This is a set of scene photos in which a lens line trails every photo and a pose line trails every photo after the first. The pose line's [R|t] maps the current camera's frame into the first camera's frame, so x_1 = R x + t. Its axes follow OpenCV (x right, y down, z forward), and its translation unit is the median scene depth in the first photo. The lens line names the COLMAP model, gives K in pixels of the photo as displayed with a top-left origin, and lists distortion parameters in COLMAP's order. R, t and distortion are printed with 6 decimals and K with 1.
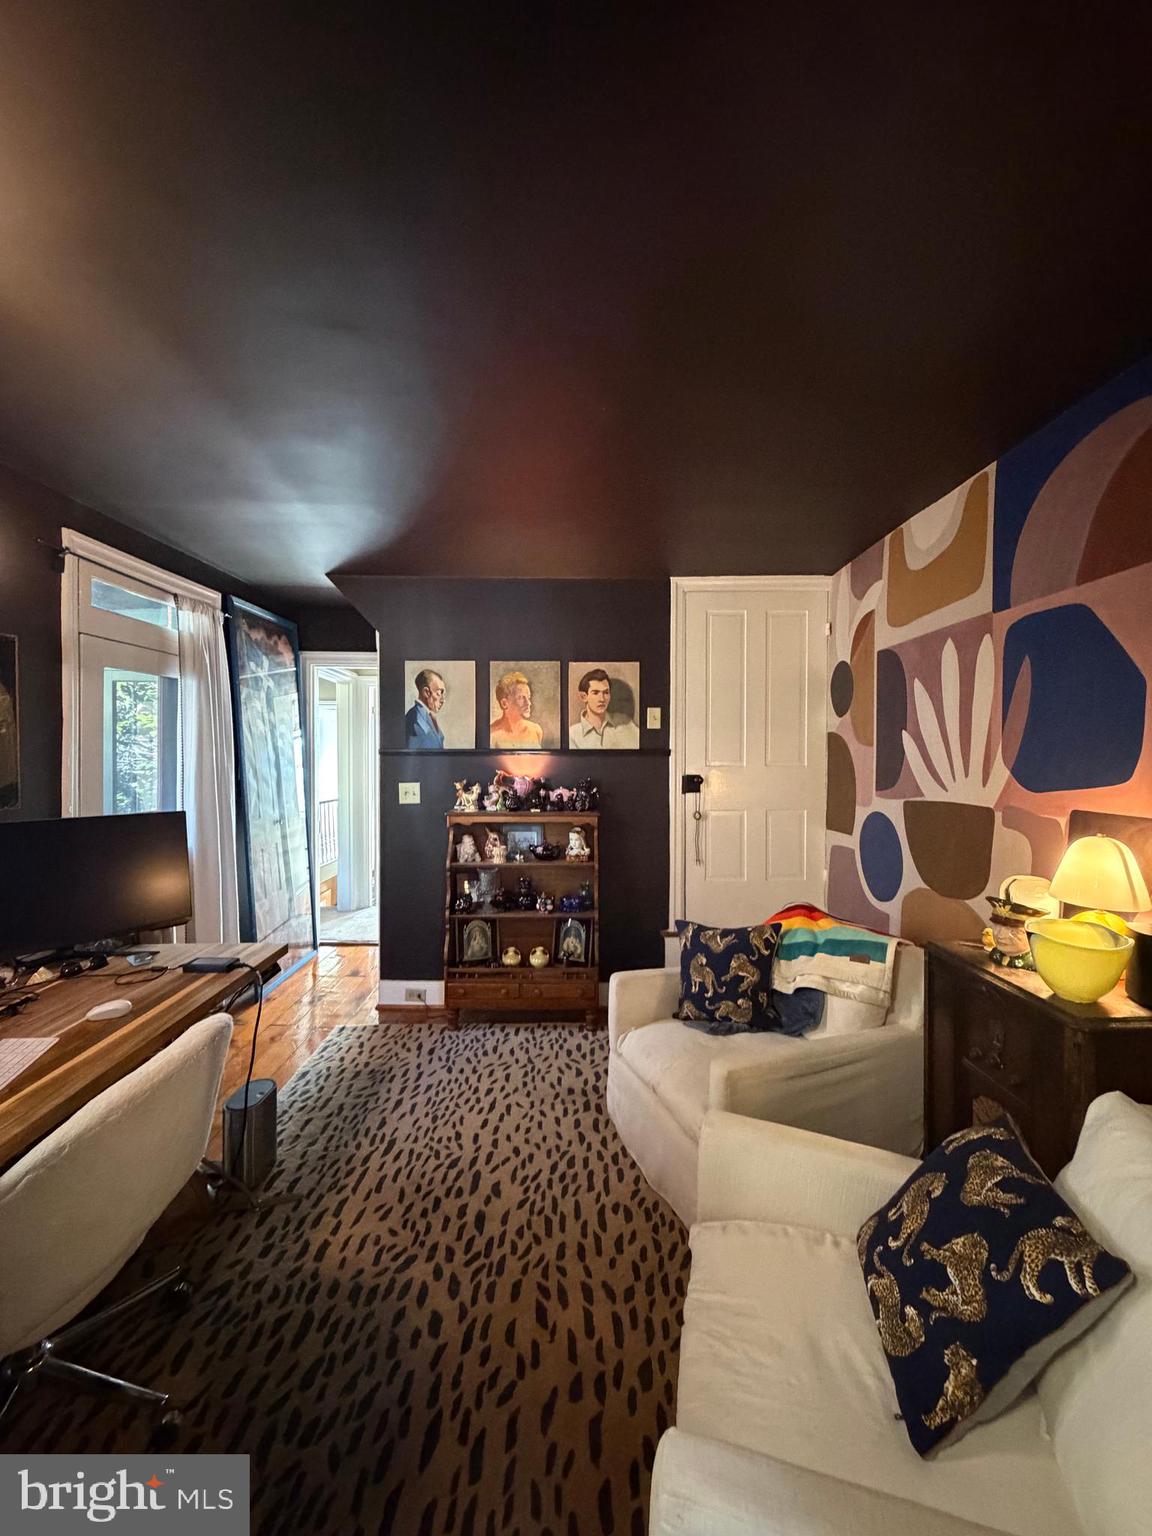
lens RADIAL K [[616.1, 0, 580.6], [0, 616.1, 764.3], [0, 0, 1]] dist [-0.000171, 0.000226]
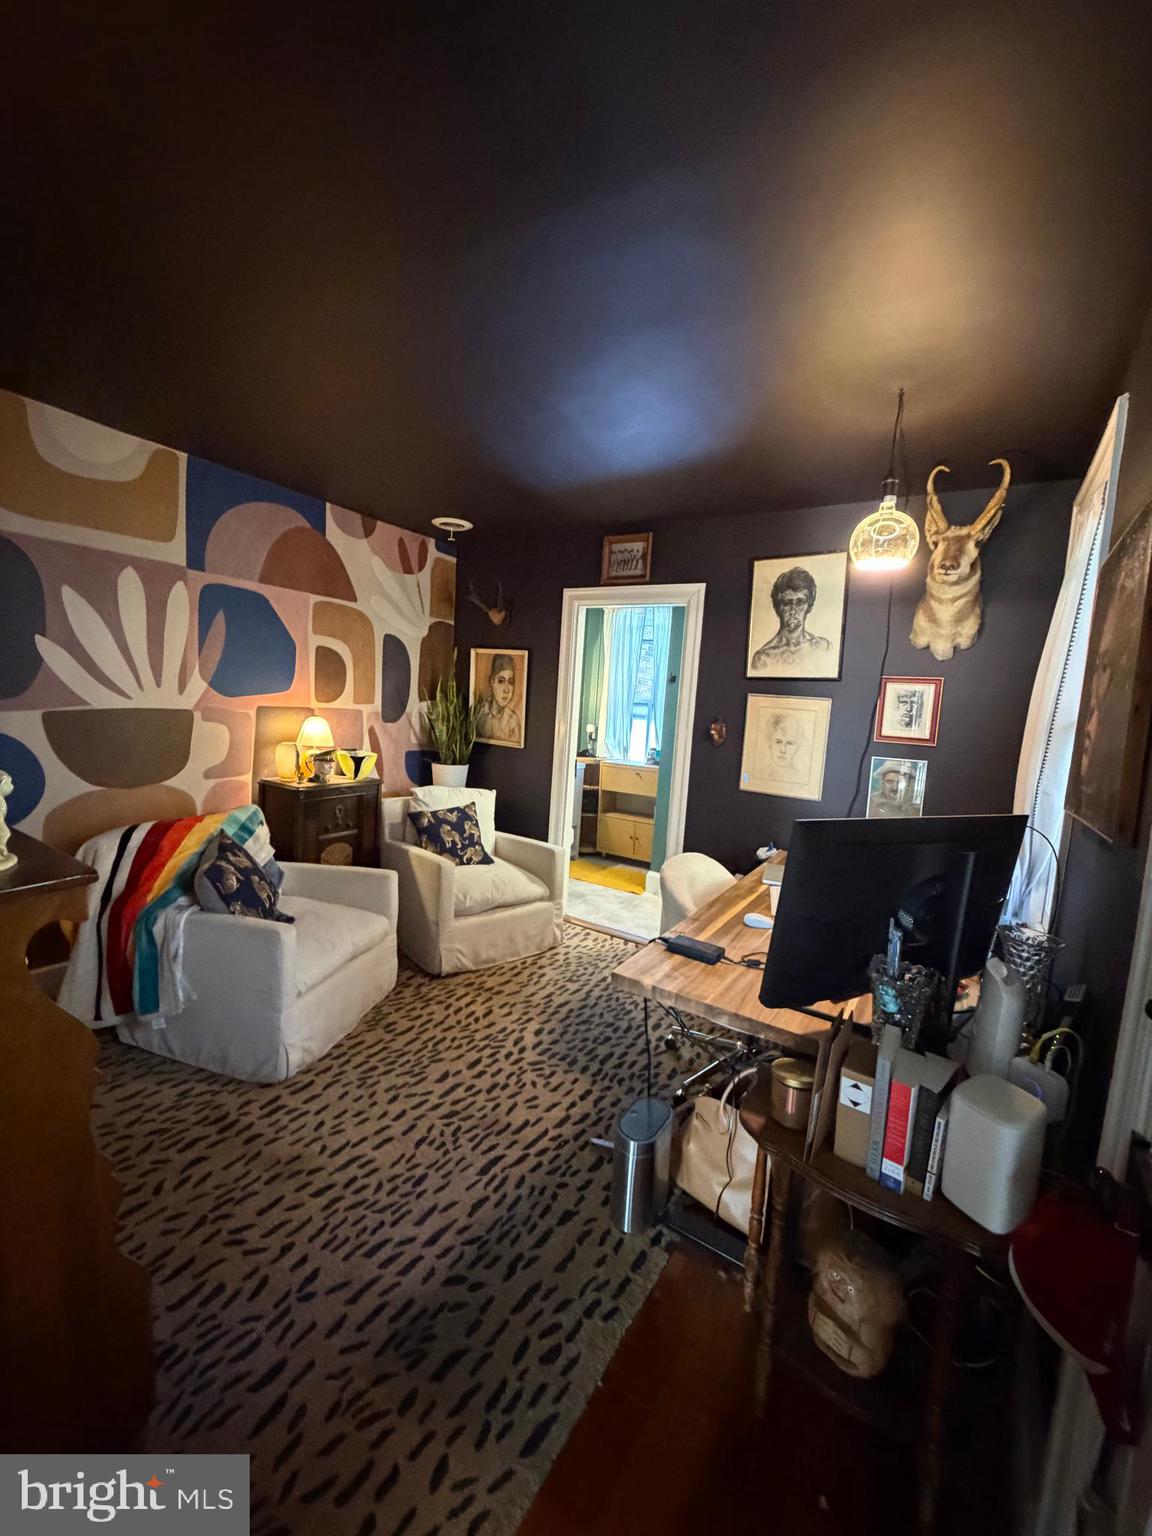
lens RADIAL K [[616.1, 0, 576.6], [0, 616.1, 768.6], [0, 0, 1]] dist [-0.000171, 0.000226]
pose [[-0.838984, -0.115183, 0.531825, -0.809654], [-0.055095, 0.990299, 0.127563, -0.023850], [-0.541359, 0.077722, -0.837192, 1.634724]]
